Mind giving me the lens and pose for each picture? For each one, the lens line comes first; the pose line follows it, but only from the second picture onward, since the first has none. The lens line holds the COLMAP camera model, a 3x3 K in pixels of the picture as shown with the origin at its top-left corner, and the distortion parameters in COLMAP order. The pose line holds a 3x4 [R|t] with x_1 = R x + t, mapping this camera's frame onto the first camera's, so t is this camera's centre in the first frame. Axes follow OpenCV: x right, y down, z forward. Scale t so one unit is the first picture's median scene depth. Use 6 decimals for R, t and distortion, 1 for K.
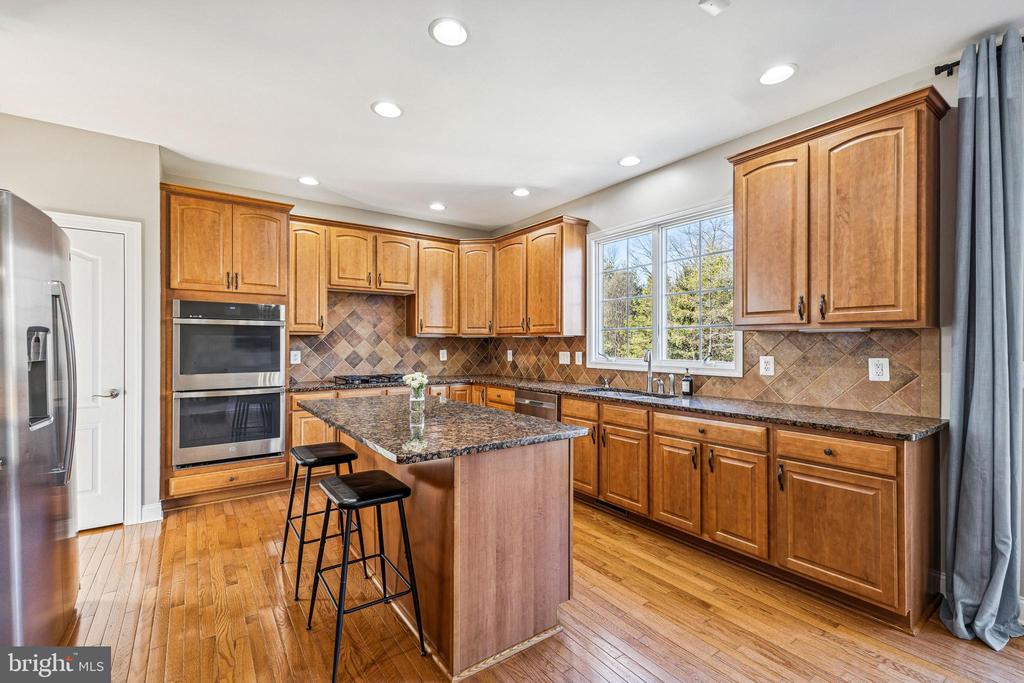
lens RADIAL K [[444.0, 0, 509.9], [0, 444.0, 346.6], [0, 0, 1]] dist [0.011956, -0.004040]
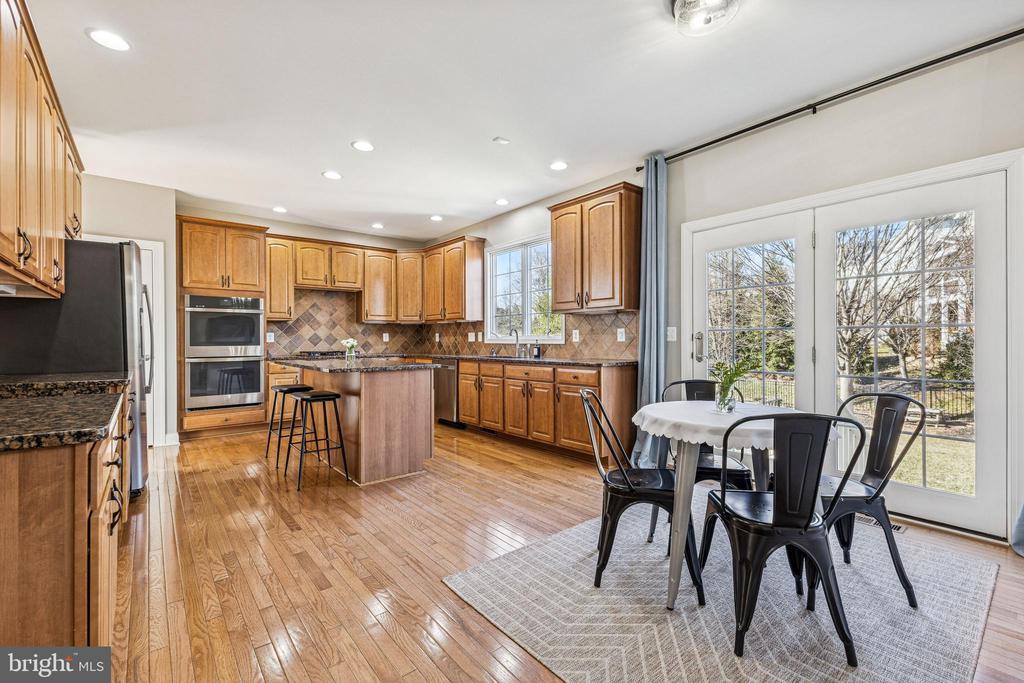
lens RADIAL K [[444.0, 0, 509.8], [0, 444.0, 341.6], [0, 0, 1]] dist [0.011956, -0.004040]
pose [[0.998085, -0.006344, 0.061524, 0.192038], [0.006435, 0.999978, -0.001277, 0.051280], [-0.061514, 0.001670, 0.998105, -0.469753]]
